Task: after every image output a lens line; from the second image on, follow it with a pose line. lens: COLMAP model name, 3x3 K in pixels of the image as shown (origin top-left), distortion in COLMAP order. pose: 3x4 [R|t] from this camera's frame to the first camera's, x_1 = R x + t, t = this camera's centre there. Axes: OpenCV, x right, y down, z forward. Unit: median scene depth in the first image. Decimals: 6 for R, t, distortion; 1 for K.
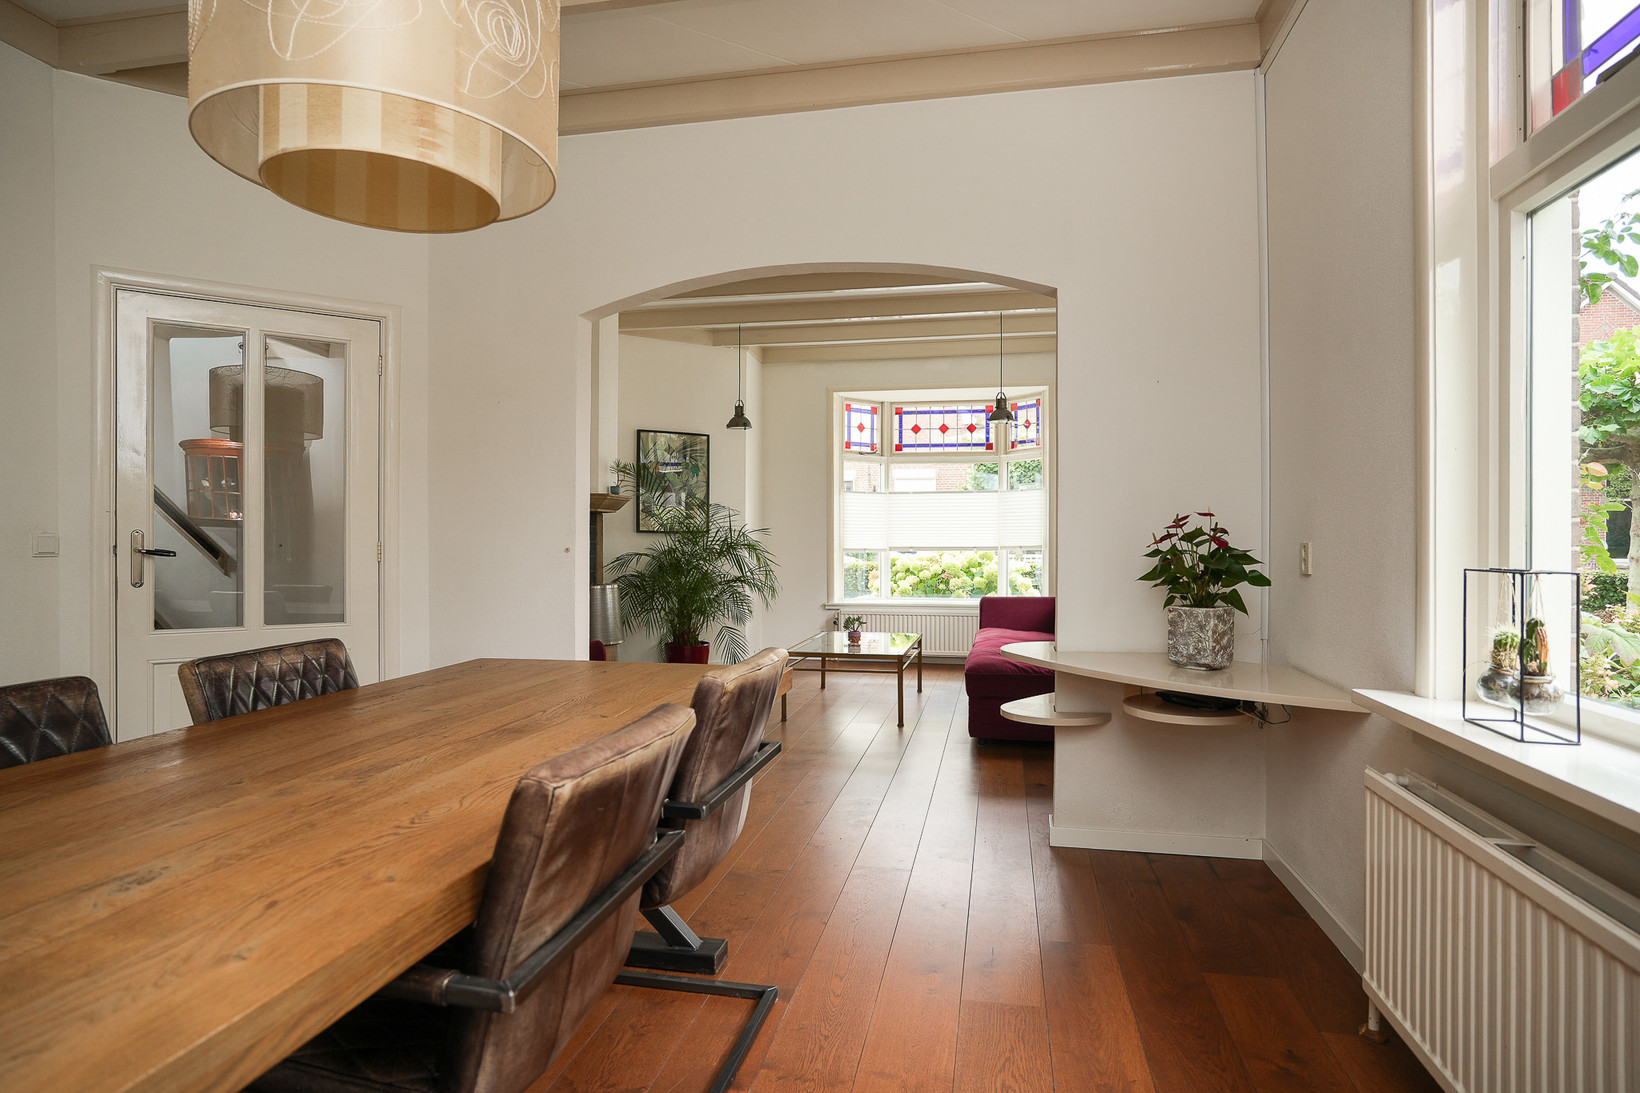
lens RADIAL K [[900.0, 0, 812.2], [0, 900.0, 544.5], [0, 0, 1]] dist [-0.020559, 0.005304]
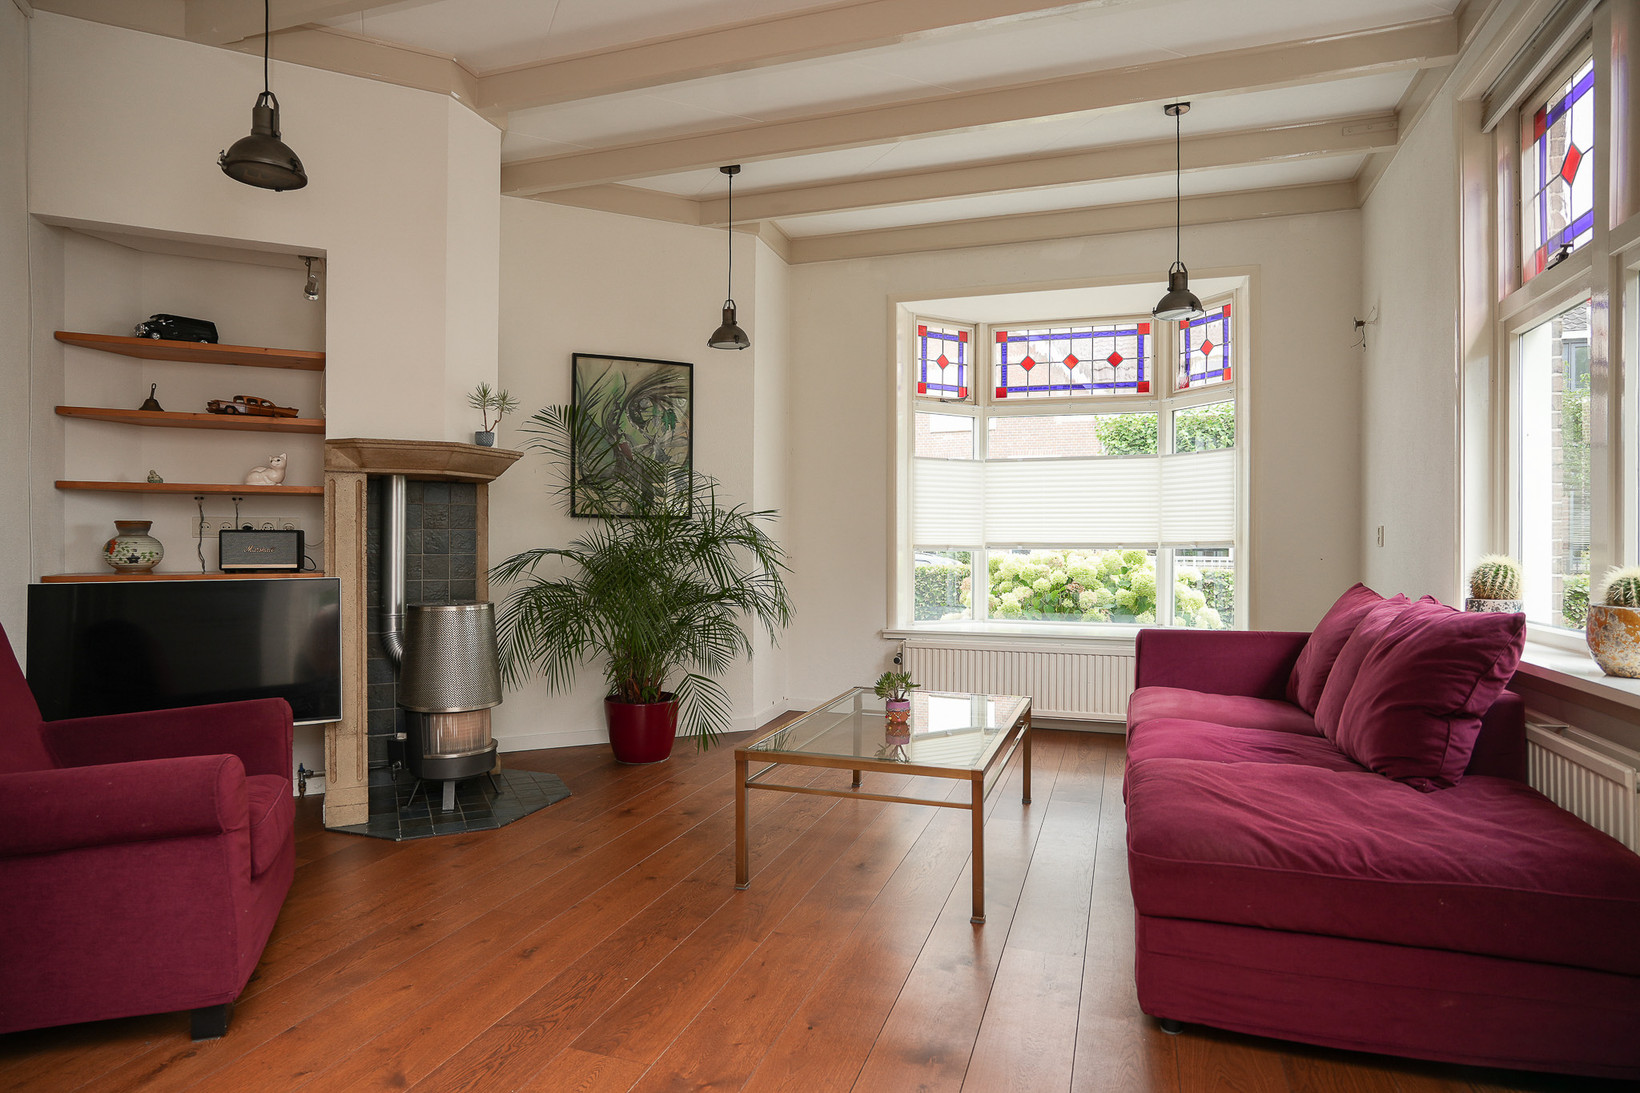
lens RADIAL K [[900.0, 0, 834.0], [0, 900.0, 542.0], [0, 0, 1]] dist [-0.020559, 0.005304]
pose [[0.994024, 0.003282, -0.109115, 0.047189], [-0.003662, 0.999988, -0.003283, 0.004660], [0.109103, 0.003663, 0.994024, 0.336368]]
